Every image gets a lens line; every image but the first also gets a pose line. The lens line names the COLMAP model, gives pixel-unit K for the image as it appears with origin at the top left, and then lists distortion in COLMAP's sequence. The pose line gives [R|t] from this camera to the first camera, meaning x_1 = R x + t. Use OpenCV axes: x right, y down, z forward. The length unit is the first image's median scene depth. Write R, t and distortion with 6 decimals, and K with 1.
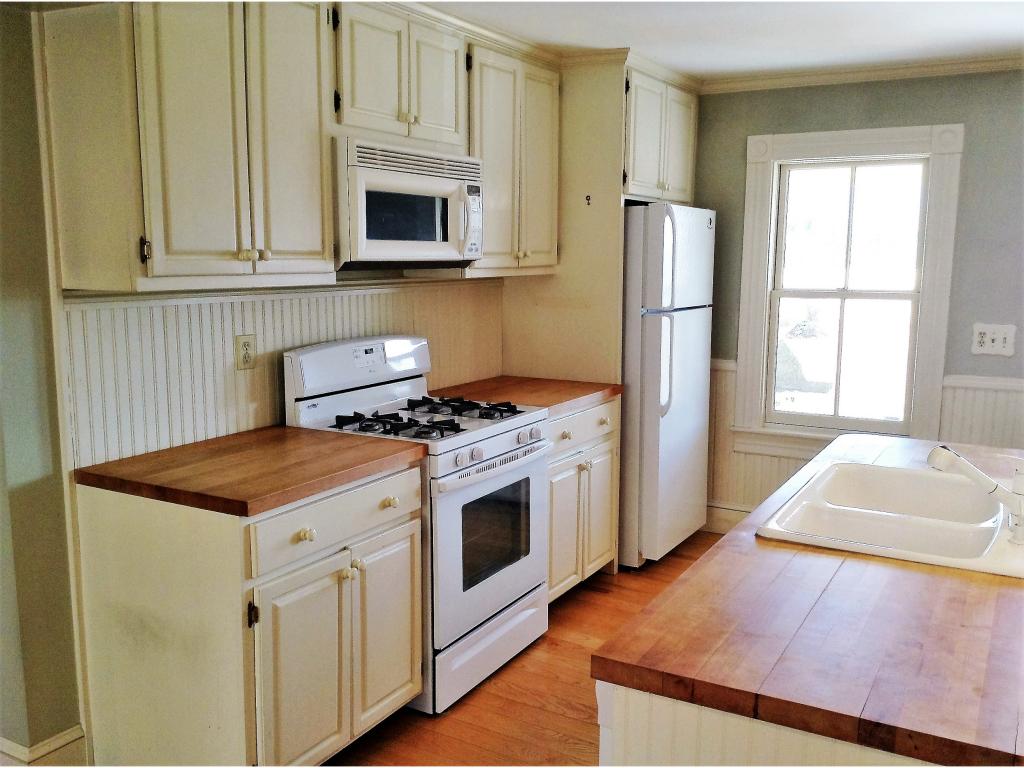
lens RADIAL K [[918.4, 0, 509.1], [0, 918.4, 395.1], [0, 0, 1]] dist [0.142086, -0.281425]
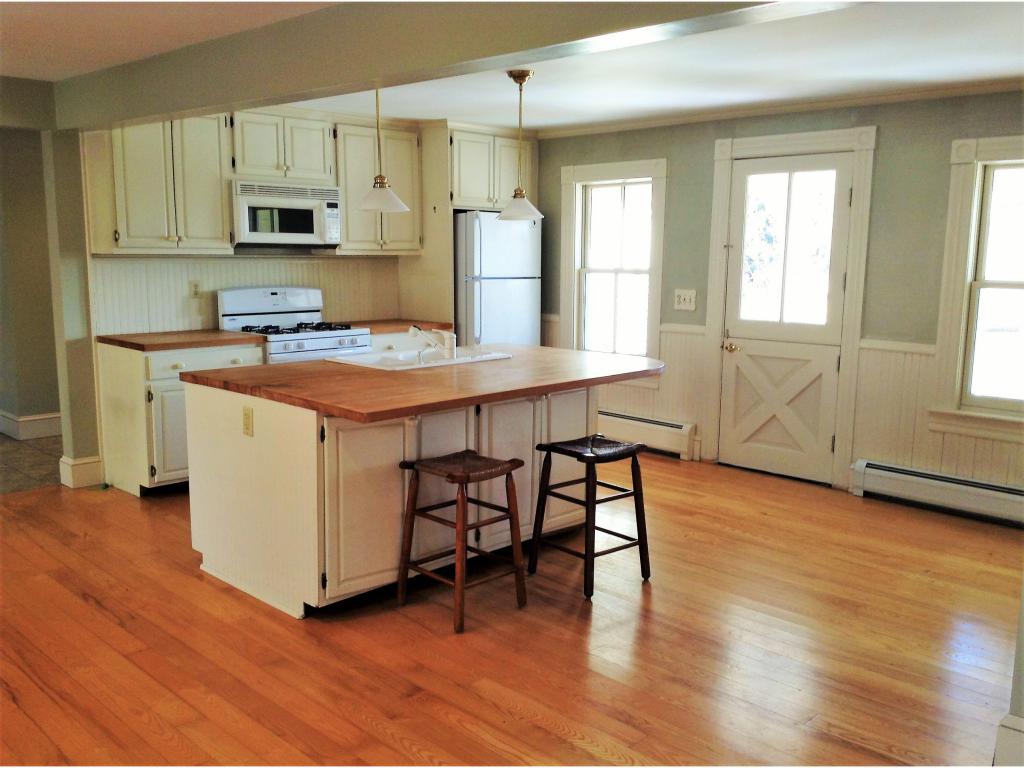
lens RADIAL K [[918.4, 0, 509.1], [0, 918.4, 395.1], [0, 0, 1]] dist [0.142086, -0.281425]
pose [[0.967026, 0.042617, -0.251085, 0.769961], [-0.042274, 0.999083, 0.006763, 0.121265], [0.251143, 0.004074, 0.967941, -0.660981]]
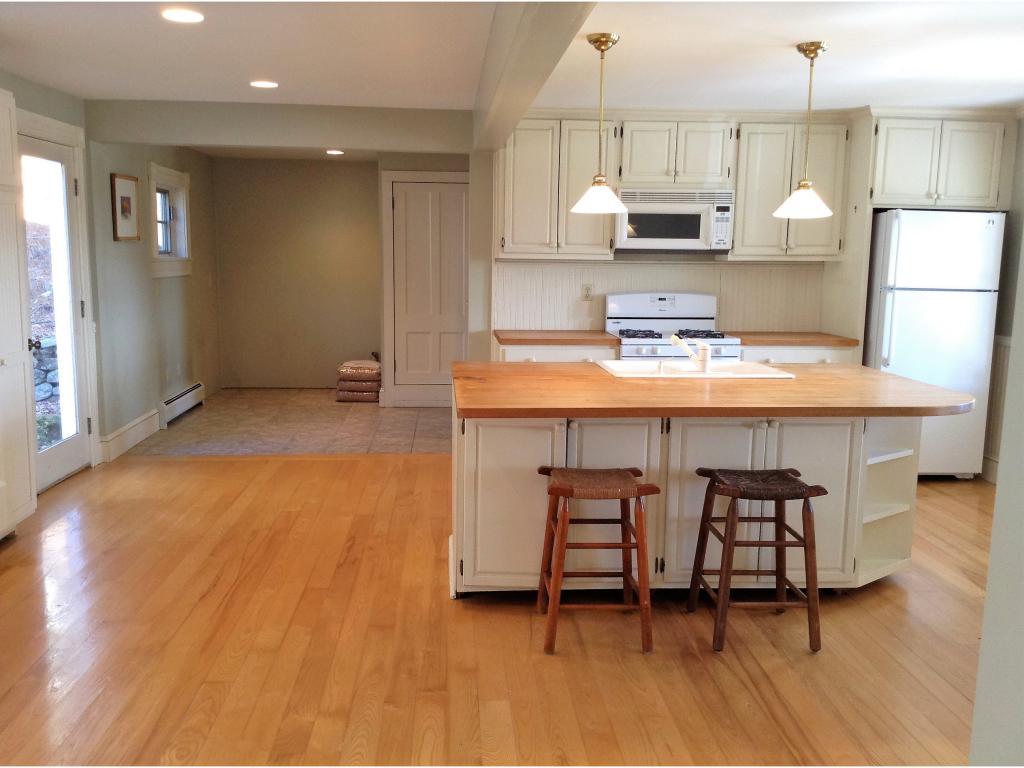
lens RADIAL K [[918.4, 0, 509.1], [0, 918.4, 395.1], [0, 0, 1]] dist [0.142086, -0.281425]
pose [[0.565032, 0.129902, -0.814779, 1.204041], [-0.139675, 0.988335, 0.060710, 0.072555], [0.813161, 0.079501, 0.576584, -0.295603]]
